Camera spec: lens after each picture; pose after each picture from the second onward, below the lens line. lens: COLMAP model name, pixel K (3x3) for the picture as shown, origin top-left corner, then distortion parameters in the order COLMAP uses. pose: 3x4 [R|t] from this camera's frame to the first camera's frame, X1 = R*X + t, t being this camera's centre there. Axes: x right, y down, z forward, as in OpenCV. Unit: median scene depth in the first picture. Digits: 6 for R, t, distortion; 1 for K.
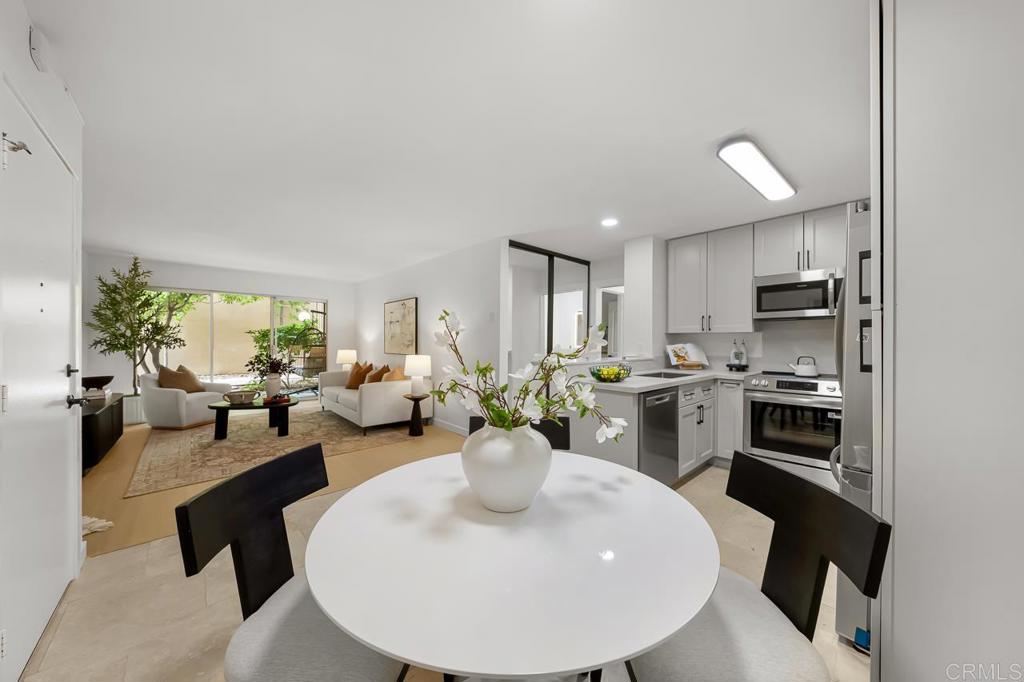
lens RADIAL K [[344.5, 0, 525.2], [0, 344.5, 343.3], [0, 0, 1]] dist [-0.007906, 0.000047]
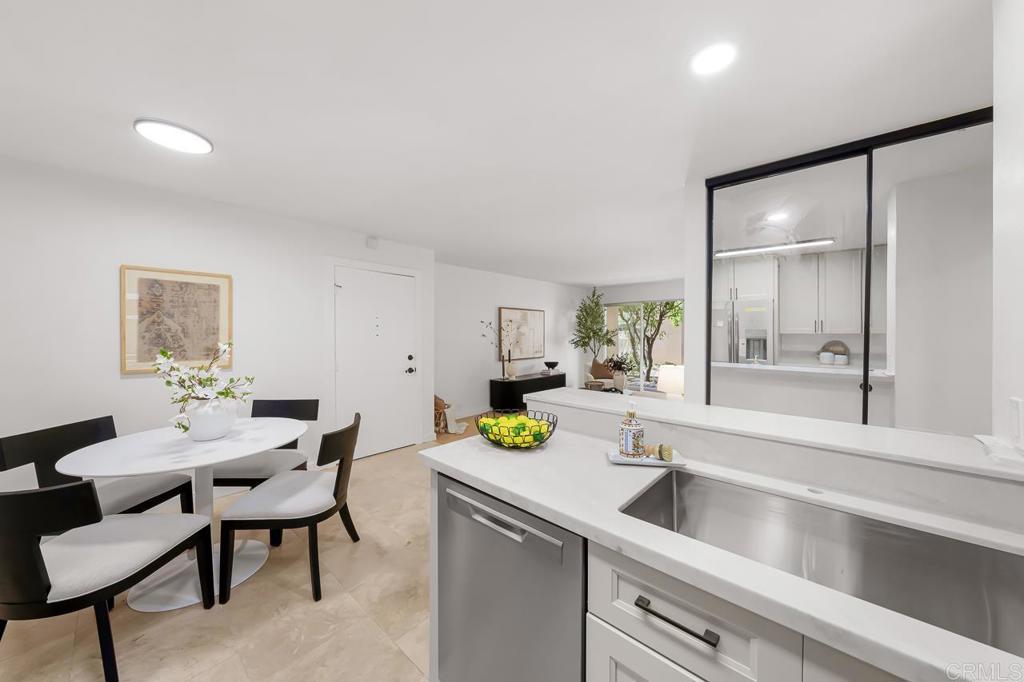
lens RADIAL K [[359.8, 0, 546.7], [0, 359.8, 342.3], [0, 0, 1]] dist [-0.000839, 0.000003]
pose [[0.151076, 0.019433, -0.988331, 0.533967], [-0.007909, 0.999799, 0.018450, -0.035479], [0.988490, 0.005029, 0.151199, 0.660330]]
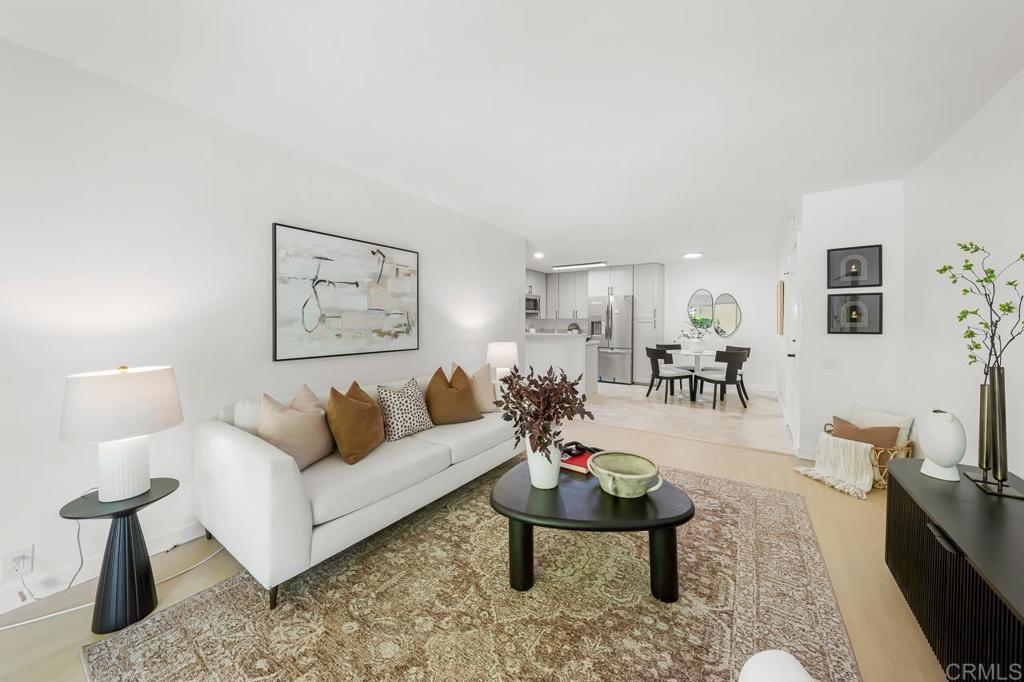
lens RADIAL K [[359.5, 0, 514.2], [0, 359.5, 323.2], [0, 0, 1]] dist [-0.000278, 0.000039]
pose [[-0.210071, -0.009697, 0.977638, -1.291170], [0.001087, 0.999948, 0.010152, -0.021652], [-0.977686, 0.003195, -0.210049, 1.297742]]
